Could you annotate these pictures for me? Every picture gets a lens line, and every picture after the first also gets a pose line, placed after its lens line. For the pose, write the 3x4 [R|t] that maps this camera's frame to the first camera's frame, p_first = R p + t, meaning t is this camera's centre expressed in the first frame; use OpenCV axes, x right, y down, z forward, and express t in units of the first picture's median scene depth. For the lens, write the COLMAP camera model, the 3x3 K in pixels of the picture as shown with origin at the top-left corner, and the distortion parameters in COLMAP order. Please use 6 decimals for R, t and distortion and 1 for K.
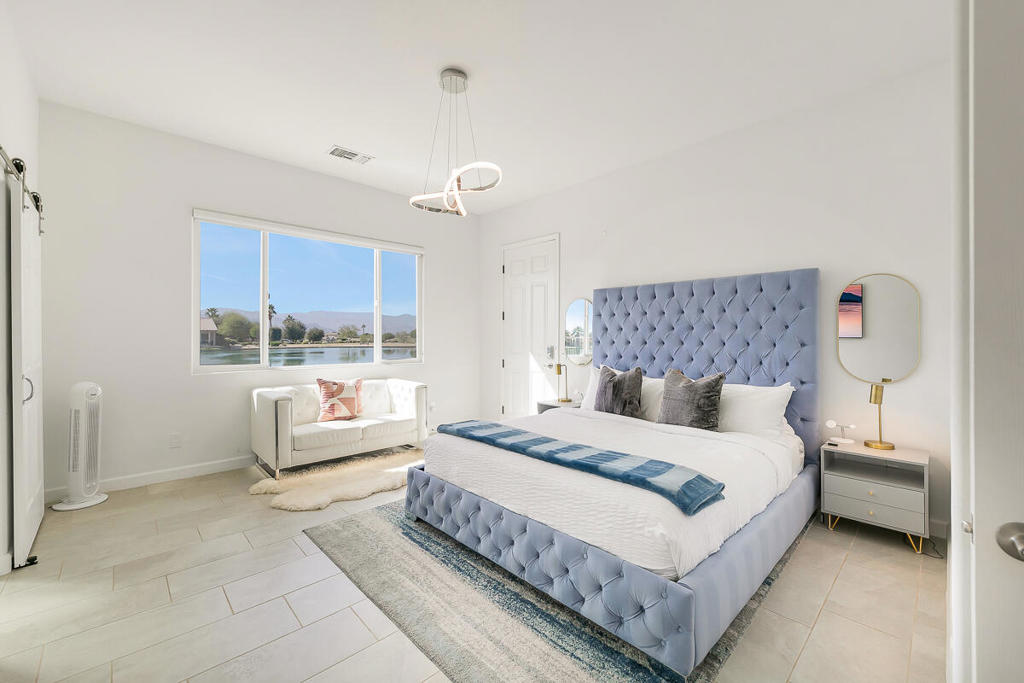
lens RADIAL K [[420.9, 0, 510.5], [0, 420.9, 339.8], [0, 0, 1]] dist [-0.001032, -0.000012]
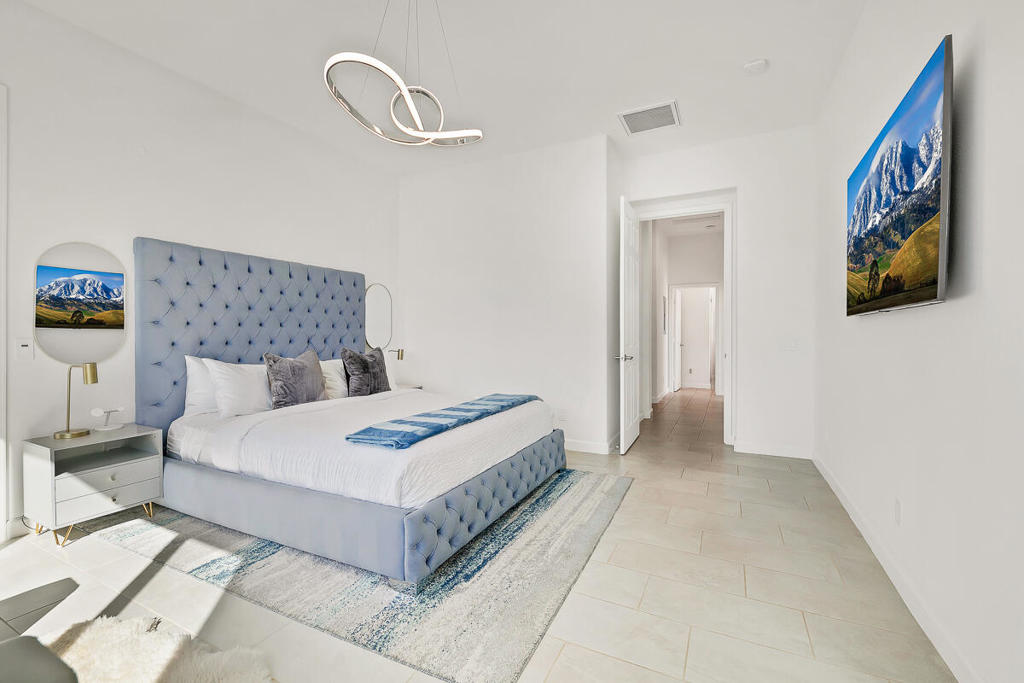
lens RADIAL K [[420.9, 0, 512.5], [0, 420.9, 336.7], [0, 0, 1]] dist [-0.001032, -0.000012]
pose [[-0.341277, -0.022452, 0.939695, -0.997607], [-0.008199, 0.999748, 0.020910, 0.015689], [-0.939927, -0.000569, -0.341375, 1.215321]]
